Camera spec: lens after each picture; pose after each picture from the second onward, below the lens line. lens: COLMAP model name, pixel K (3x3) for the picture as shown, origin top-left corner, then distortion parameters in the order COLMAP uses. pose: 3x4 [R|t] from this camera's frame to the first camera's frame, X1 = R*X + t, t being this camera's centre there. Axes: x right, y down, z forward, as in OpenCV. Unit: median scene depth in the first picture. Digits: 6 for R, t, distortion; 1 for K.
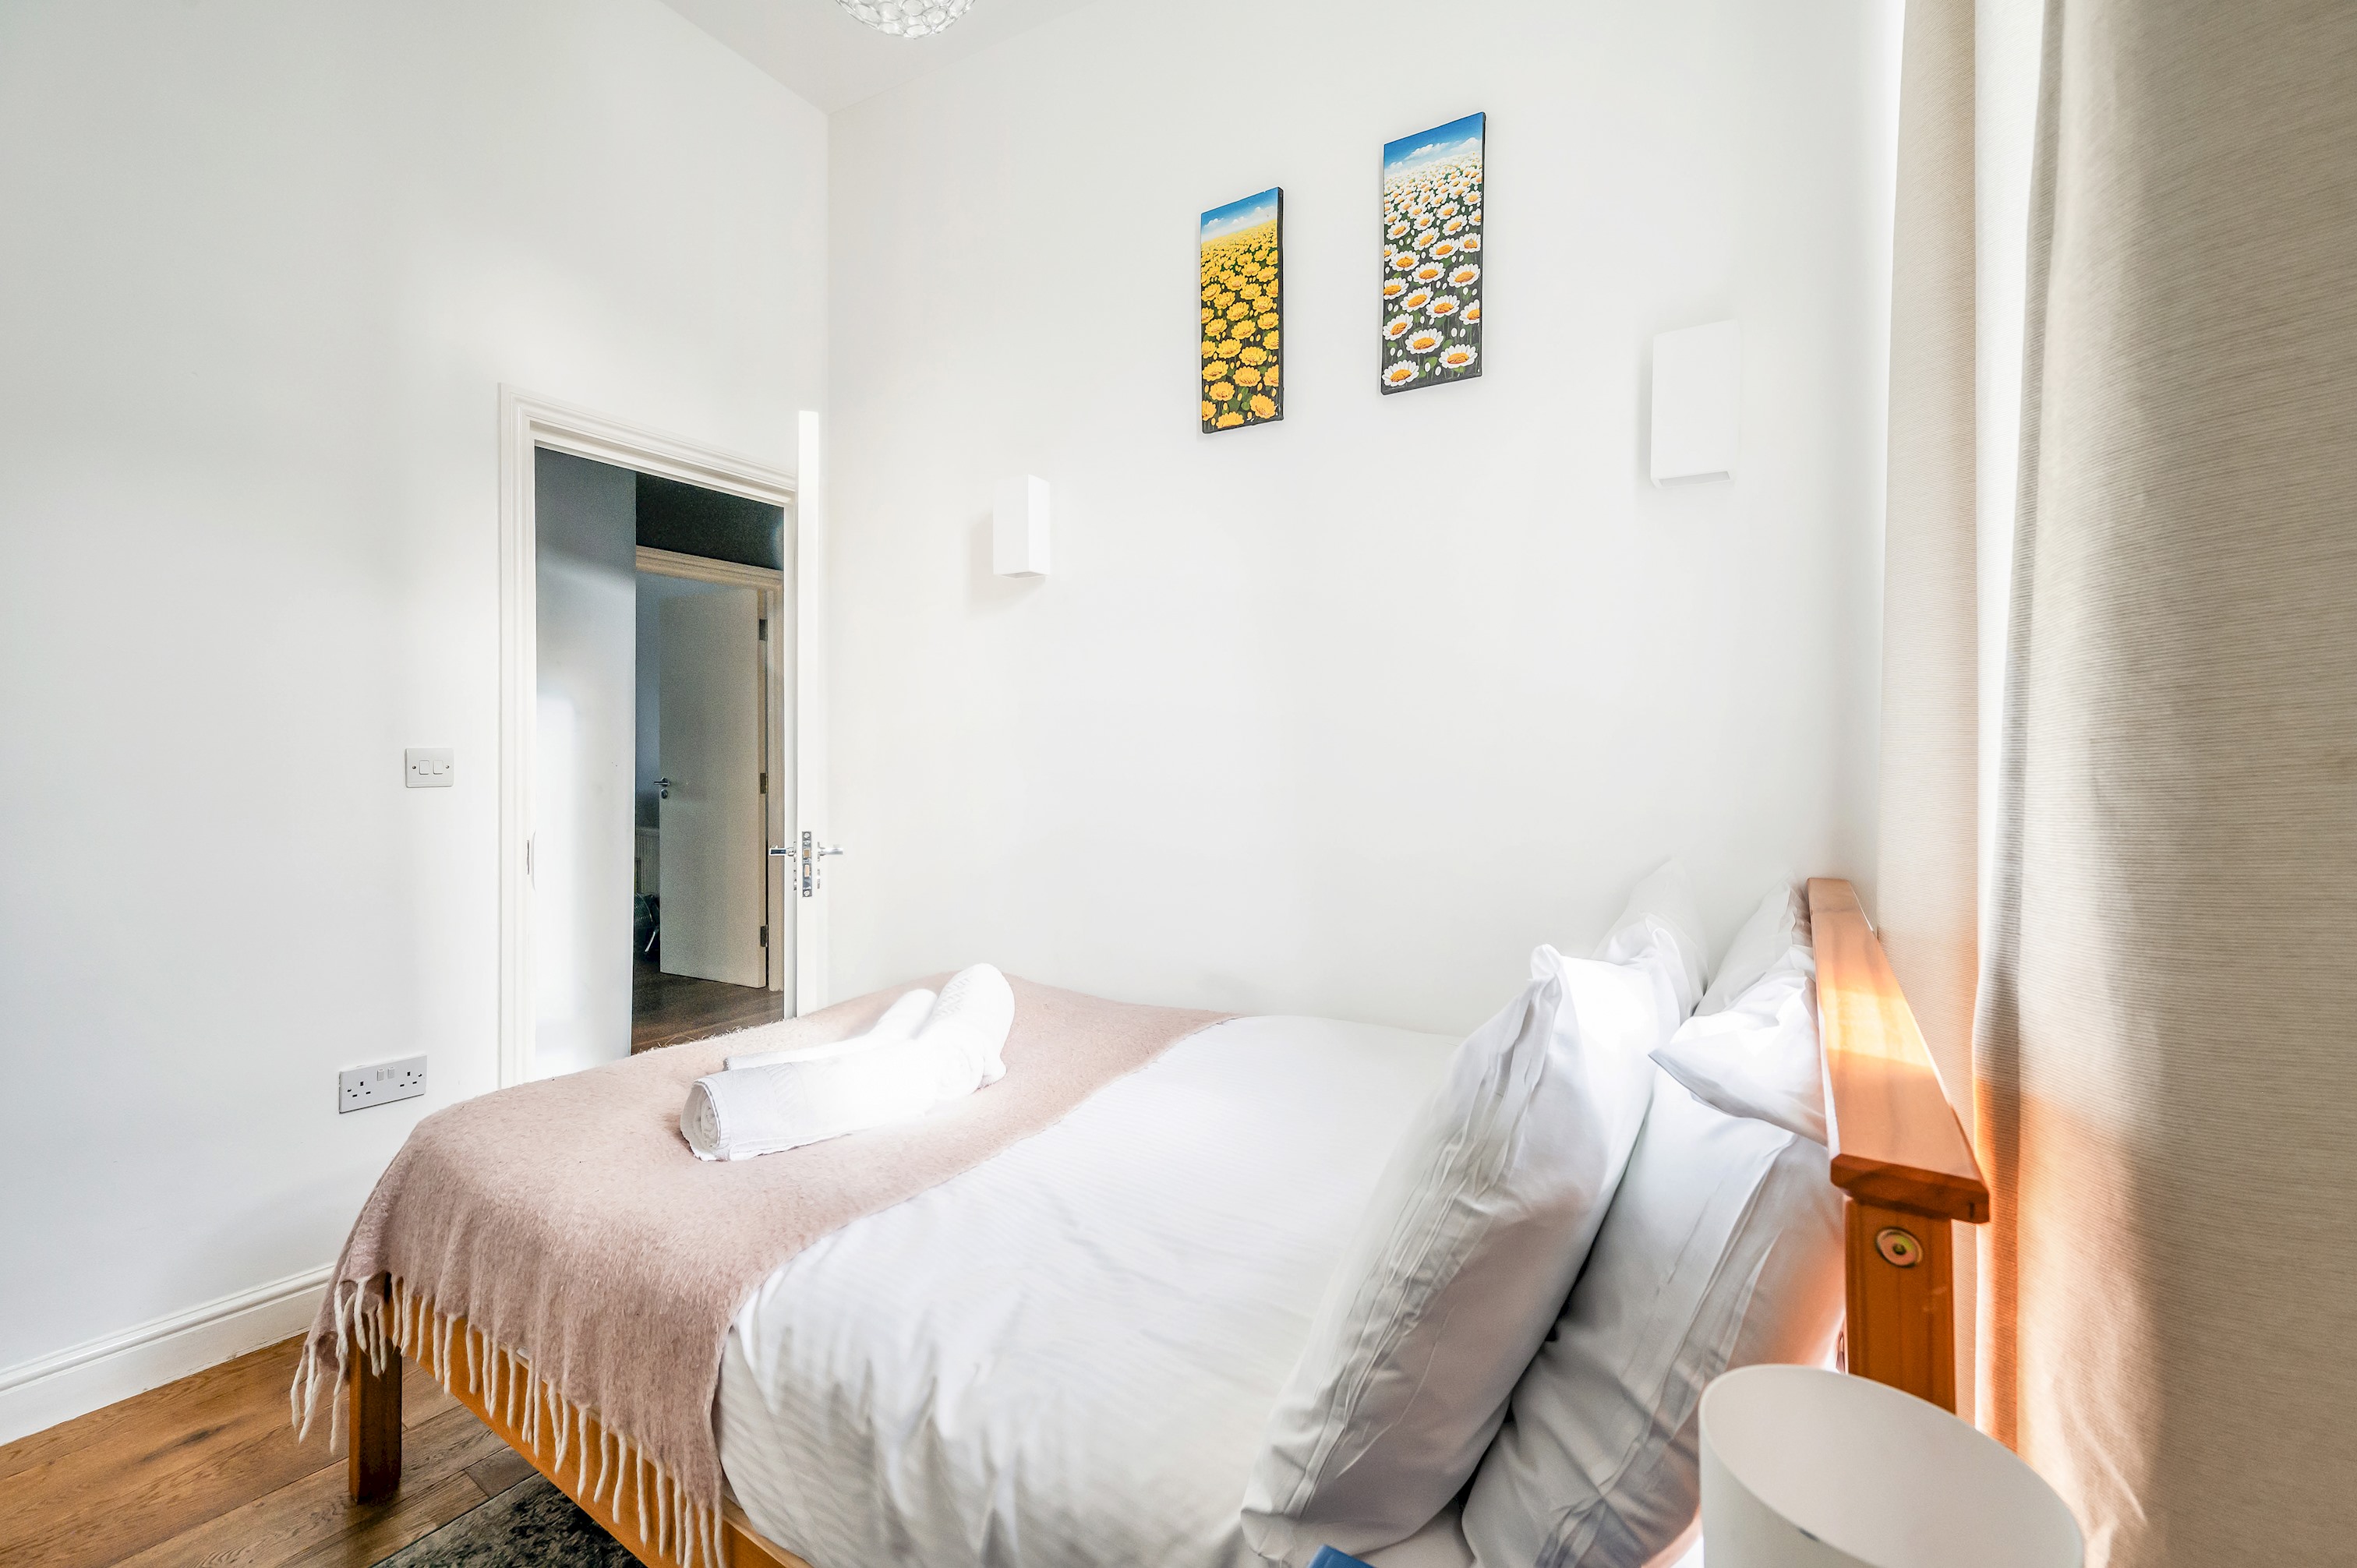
lens RADIAL K [[944.5, 0, 1182.3], [0, 944.5, 771.4], [0, 0, 1]] dist [0.004646, -0.000839]
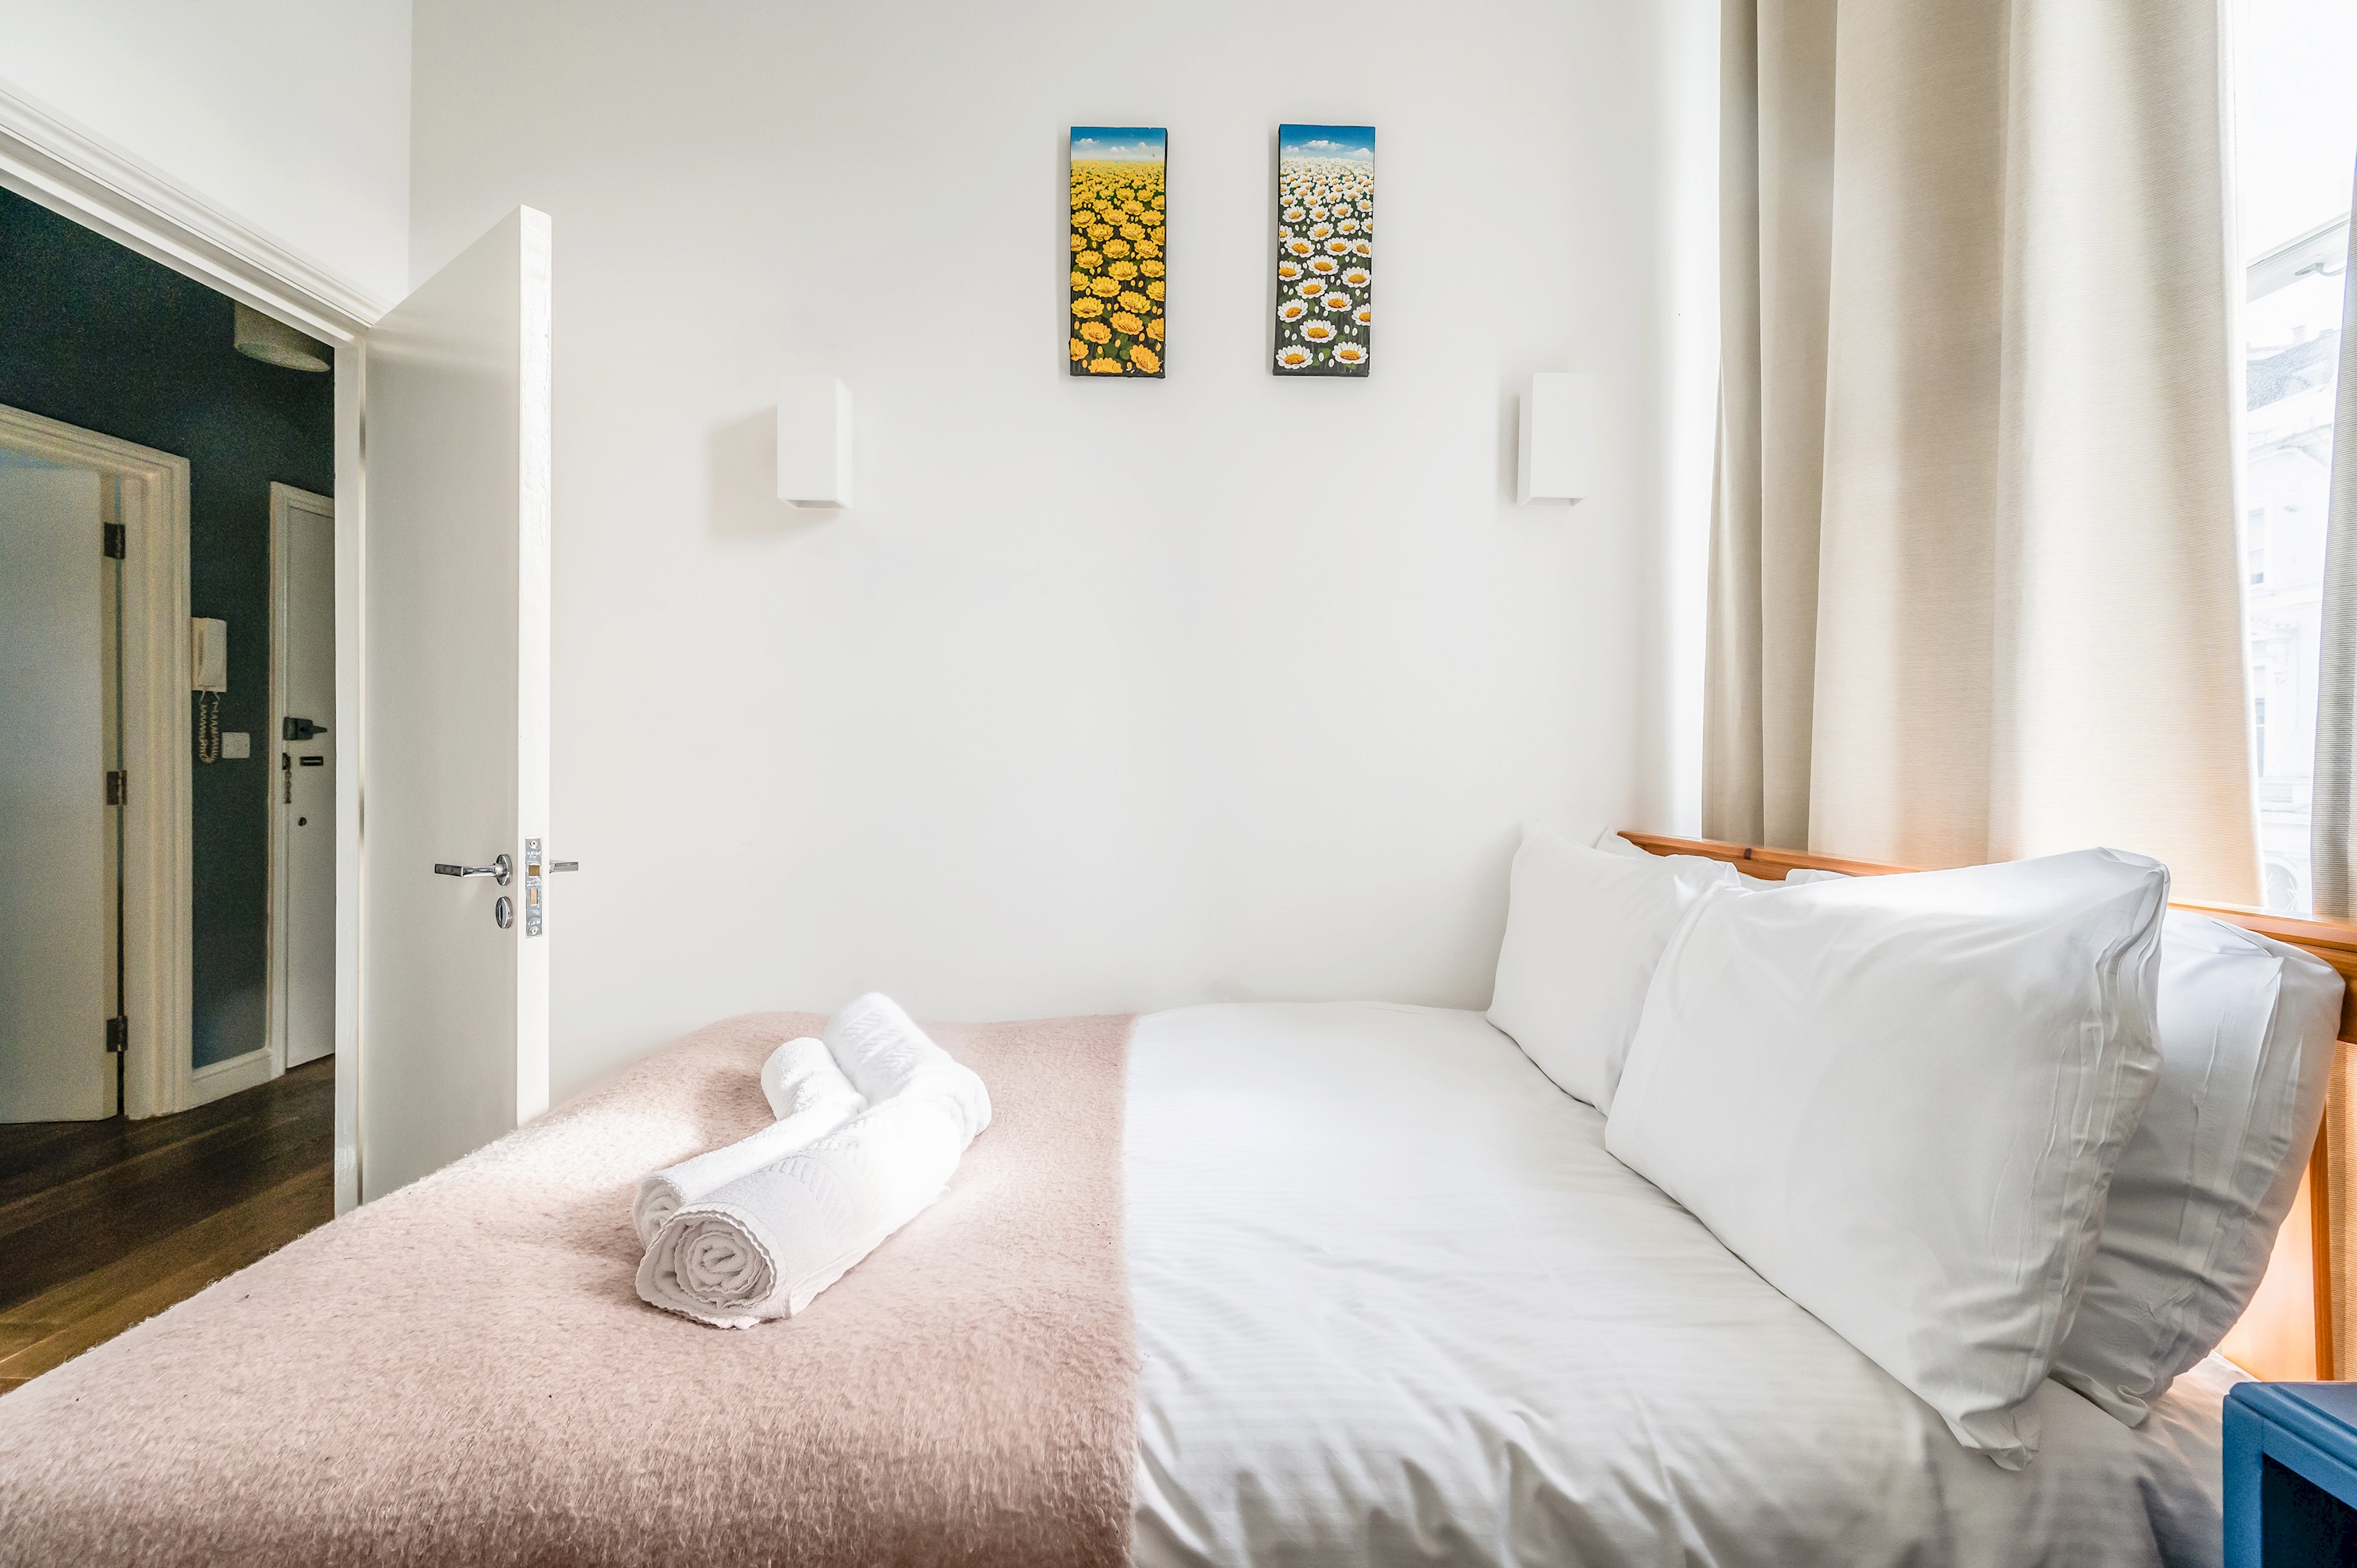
lens RADIAL K [[944.5, 0, 1183.0], [0, 944.5, 785.0], [0, 0, 1]] dist [0.004646, -0.000839]
pose [[0.840343, -0.013905, 0.541877, -0.428030], [0.011023, 0.999903, 0.008563, 0.028122], [-0.541944, -0.001223, 0.840414, 0.213066]]
